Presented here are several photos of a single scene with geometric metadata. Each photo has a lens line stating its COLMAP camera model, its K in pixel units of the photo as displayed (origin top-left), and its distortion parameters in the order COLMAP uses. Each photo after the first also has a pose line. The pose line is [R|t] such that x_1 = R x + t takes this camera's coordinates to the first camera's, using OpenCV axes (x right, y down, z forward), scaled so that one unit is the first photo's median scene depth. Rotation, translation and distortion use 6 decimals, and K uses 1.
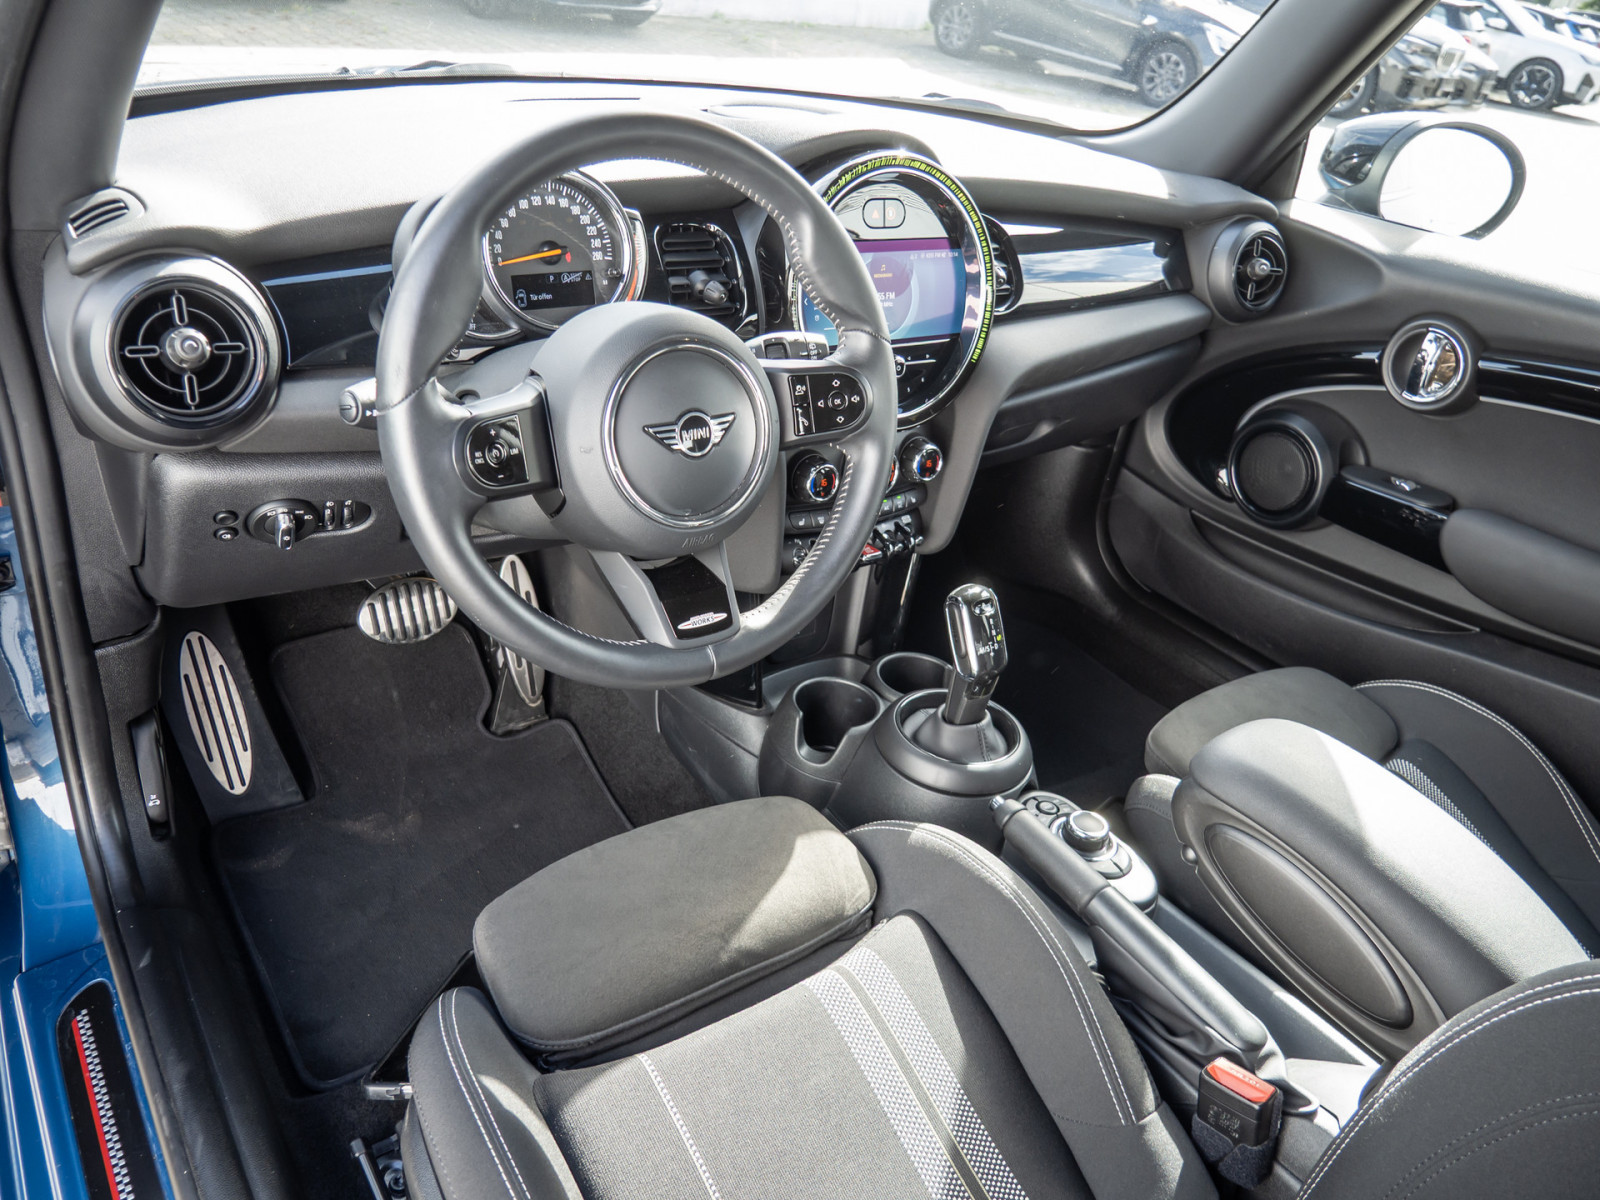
lens RADIAL K [[1146.7, 0, 802.5], [0, 1146.7, 601.7], [0, 0, 1]] dist [-0.065870, 0.024409]
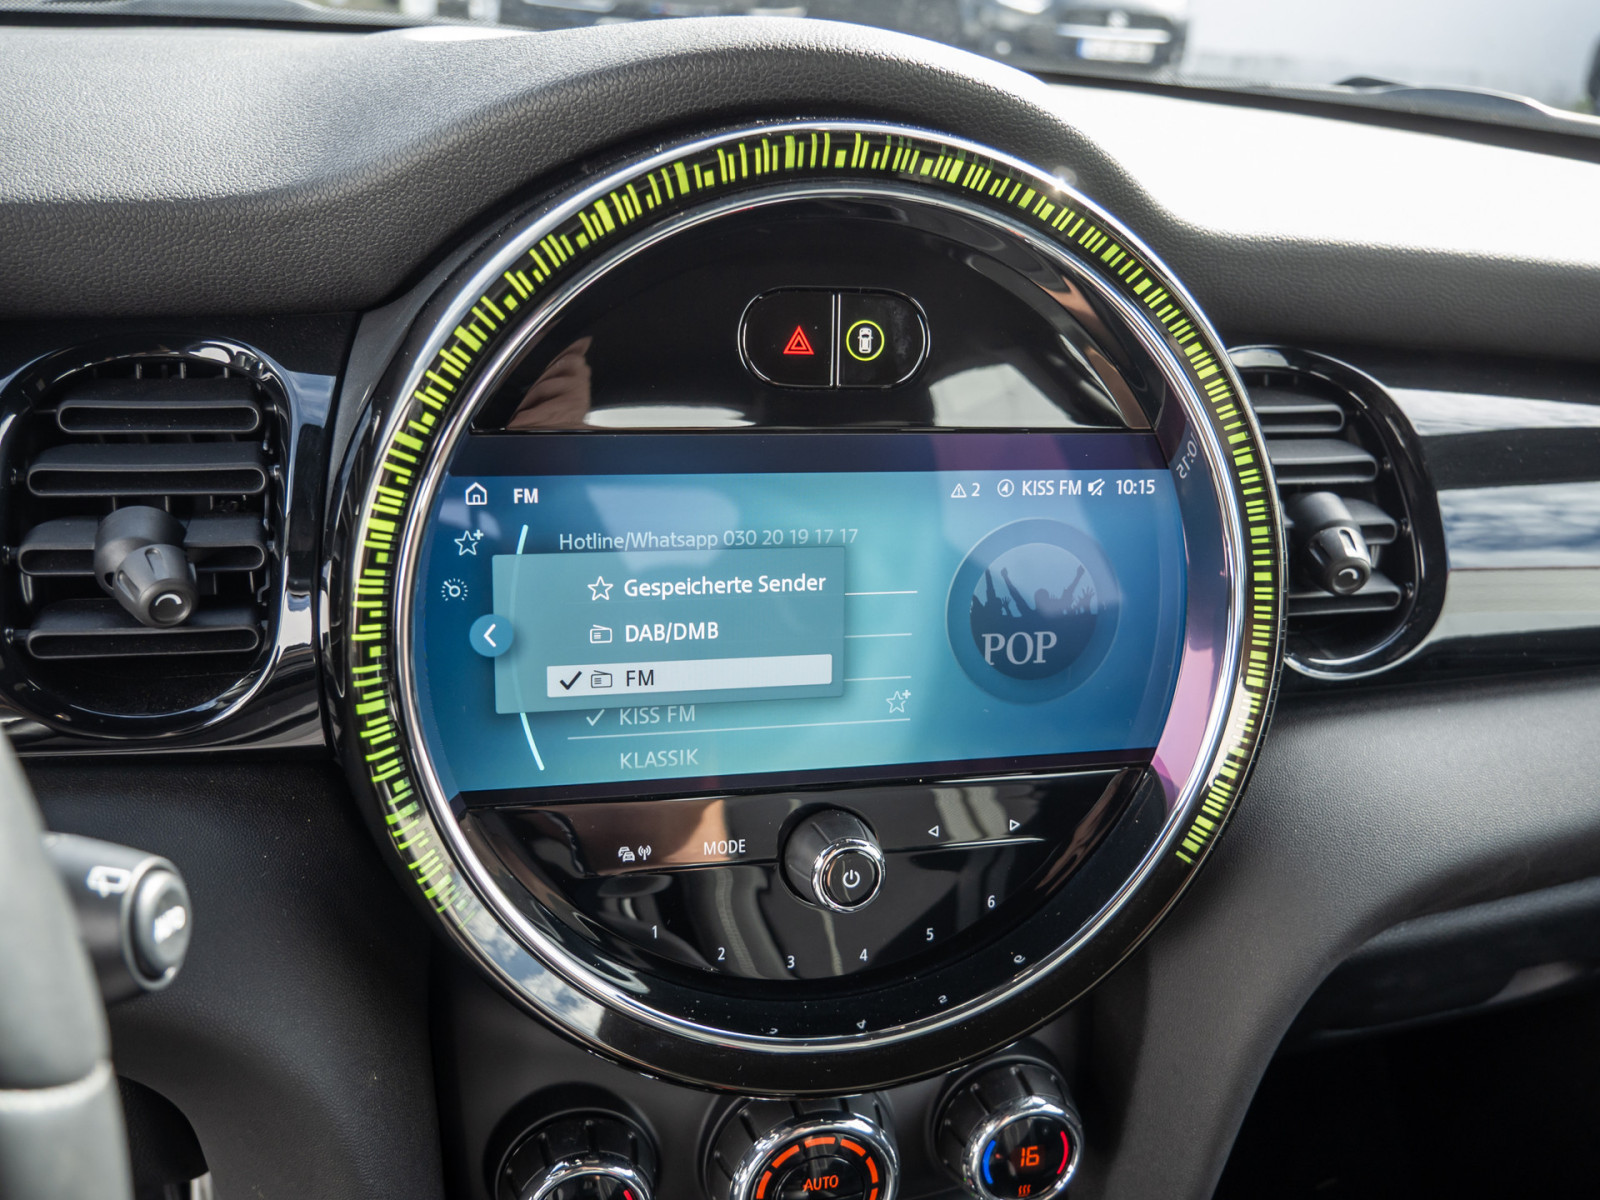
lens RADIAL K [[1622.7, 0, 803.1], [0, 1622.7, 608.2], [0, 0, 1]] dist [0.010590, 0.000000]
pose [[0.948344, 0.084606, -0.305754, 0.199211], [-0.133324, 0.980830, -0.142117, -0.225389], [0.287869, 0.175540, 0.941444, 0.651241]]
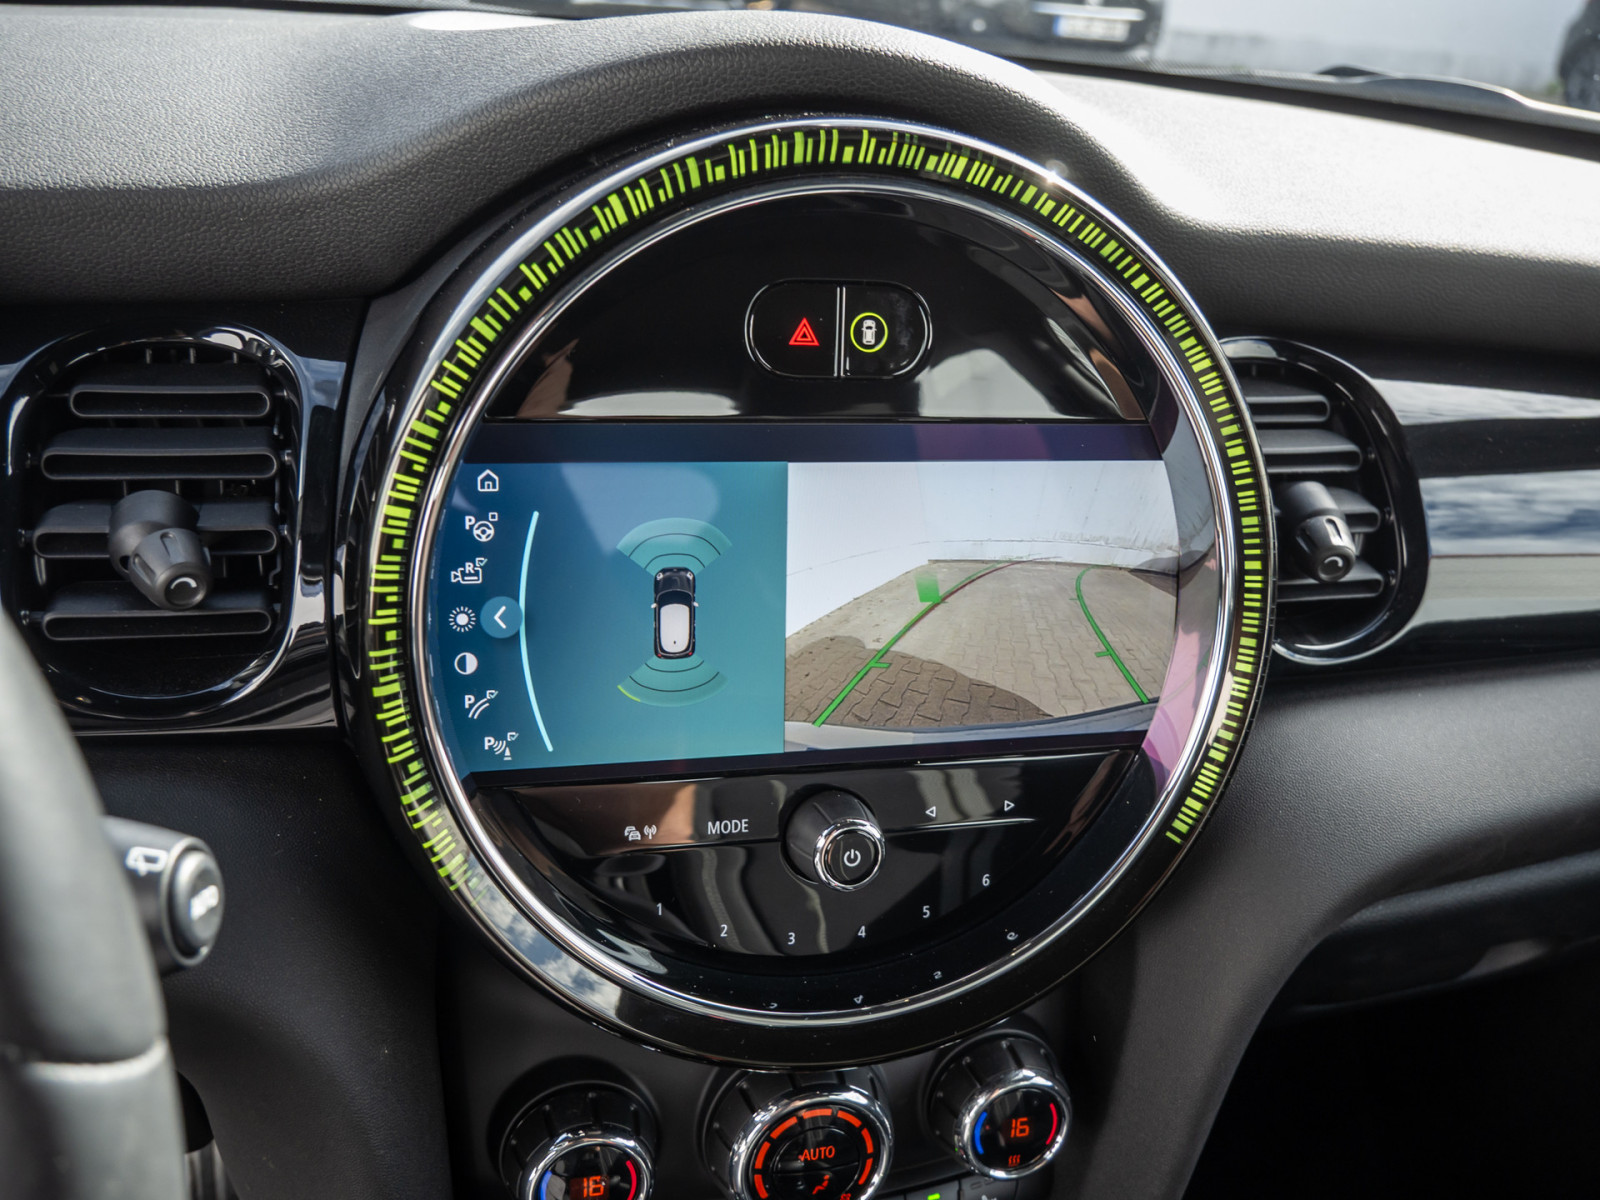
lens RADIAL K [[1622.7, 0, 804.3], [0, 1622.7, 610.5], [0, 0, 1]] dist [0.010590, 0.000000]
pose [[0.953436, 0.094009, -0.286571, 0.193706], [-0.135609, 0.982339, -0.128923, -0.225379], [0.269390, 0.161781, 0.949345, 0.639442]]
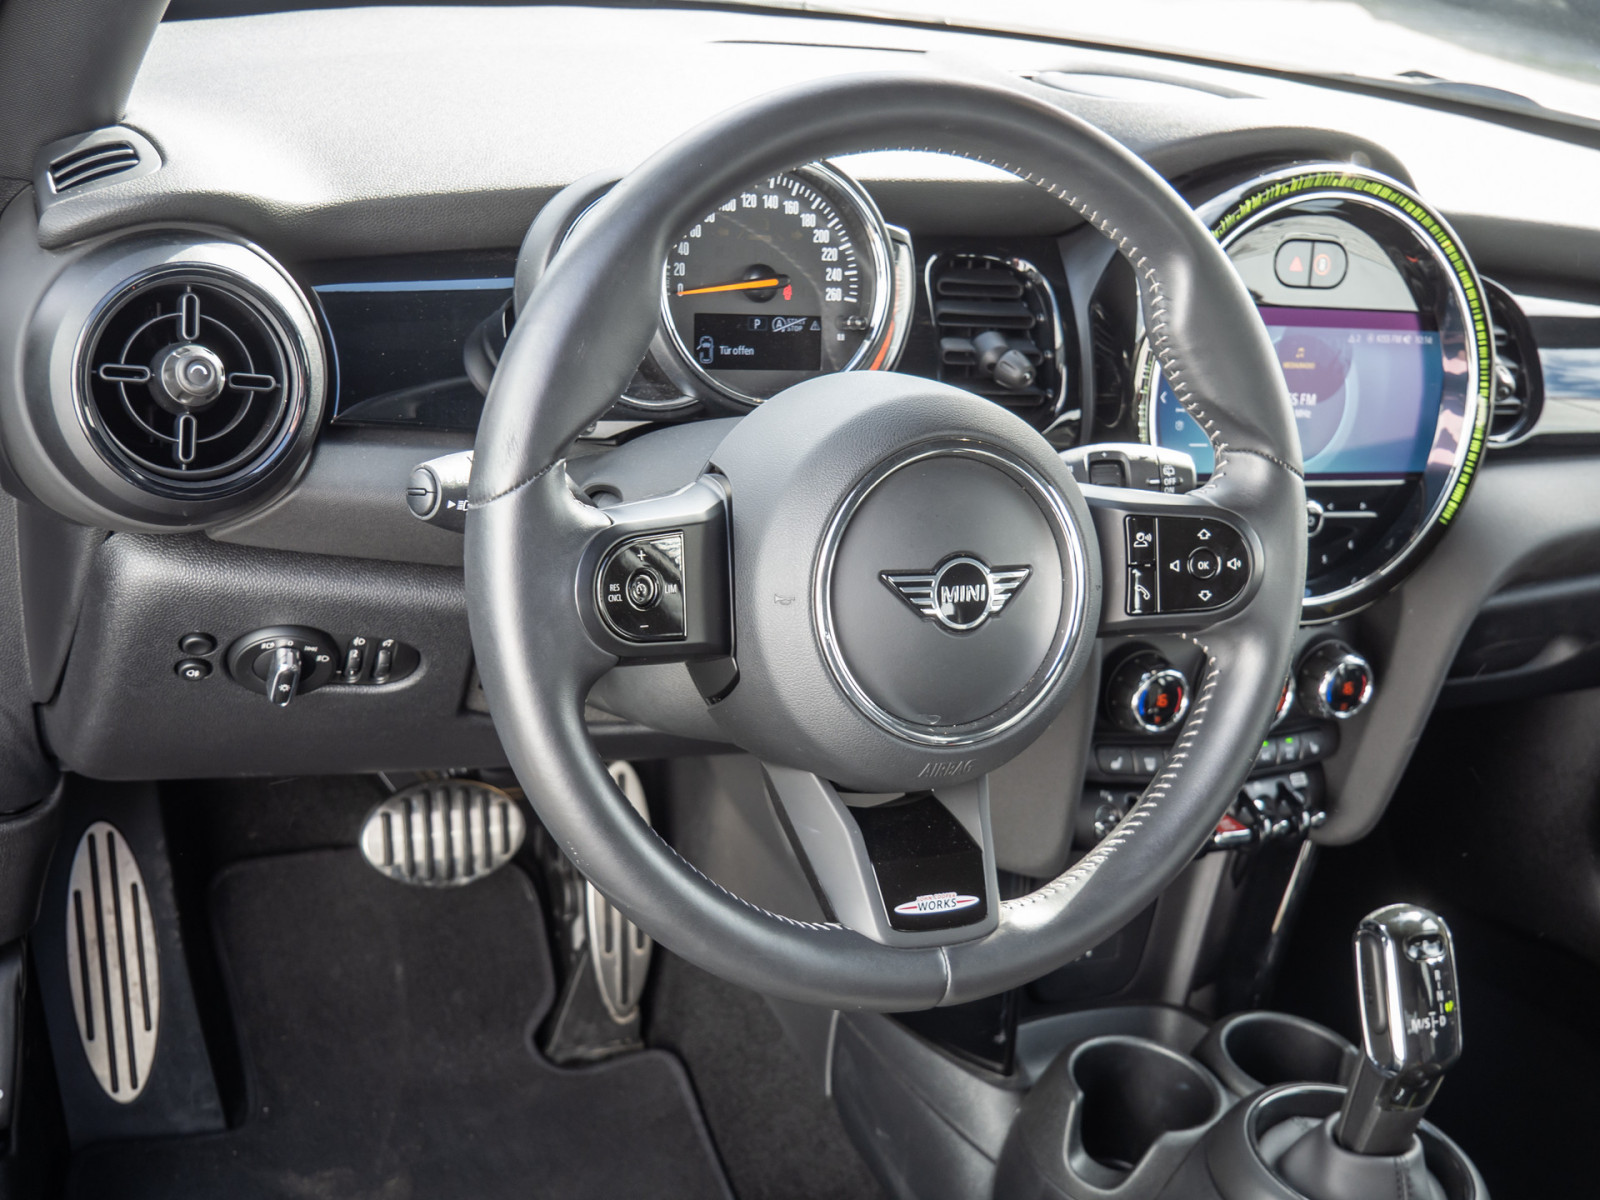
lens RADIAL K [[2003.4, 0, 798.4], [0, 2003.4, 607.1], [0, 0, 1]] dist [0.002482, 0.000000]
pose [[0.981953, 0.104894, -0.157370, -0.008582], [-0.126449, 0.982898, -0.133871, 0.011288], [0.140636, 0.151354, 0.978424, -0.042414]]
